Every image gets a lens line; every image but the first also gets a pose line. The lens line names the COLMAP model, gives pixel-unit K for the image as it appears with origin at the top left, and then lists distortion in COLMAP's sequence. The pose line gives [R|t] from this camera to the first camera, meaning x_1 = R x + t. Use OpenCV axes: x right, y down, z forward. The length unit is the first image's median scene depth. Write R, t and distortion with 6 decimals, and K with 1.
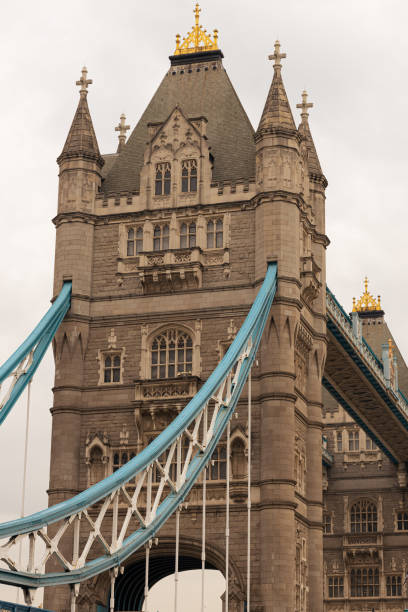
lens RADIAL K [[1431.1, 0, 207.6], [0, 1431.1, 302.2], [0, 0, 1]] dist [0.000195, 0.000000]
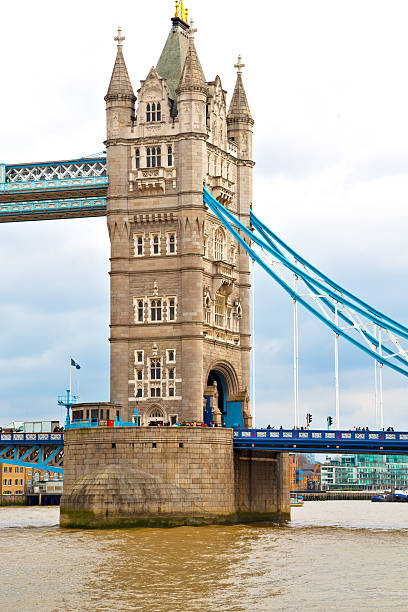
lens RADIAL K [[1637.8, 0, 201.6], [0, 1637.8, 308.6], [0, 0, 1]] dist [0.581414, 0.000000]
pose [[0.062798, 0.096107, 0.993388, -1.784322], [-0.306698, 0.949047, -0.072429, 0.234177], [-0.949733, -0.300121, 0.089074, 0.806093]]
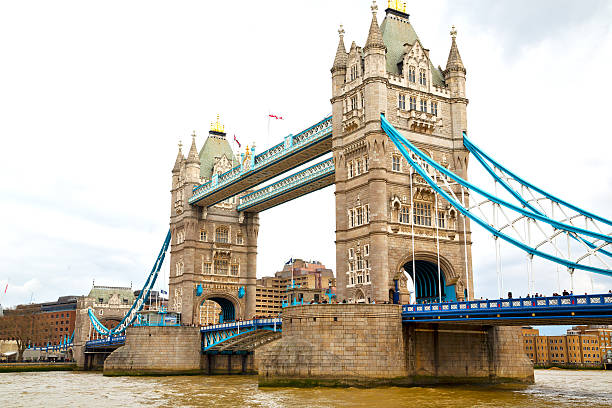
lens RADIAL K [[690.9, 0, 303.8], [0, 690.9, 203.2], [0, 0, 1]] dist [0.081636, 0.000000]
pose [[0.661110, 0.153604, 0.734398, -0.828733], [-0.226739, 0.973955, 0.000403, 0.125721], [-0.715209, -0.166783, 0.678719, 0.422383]]
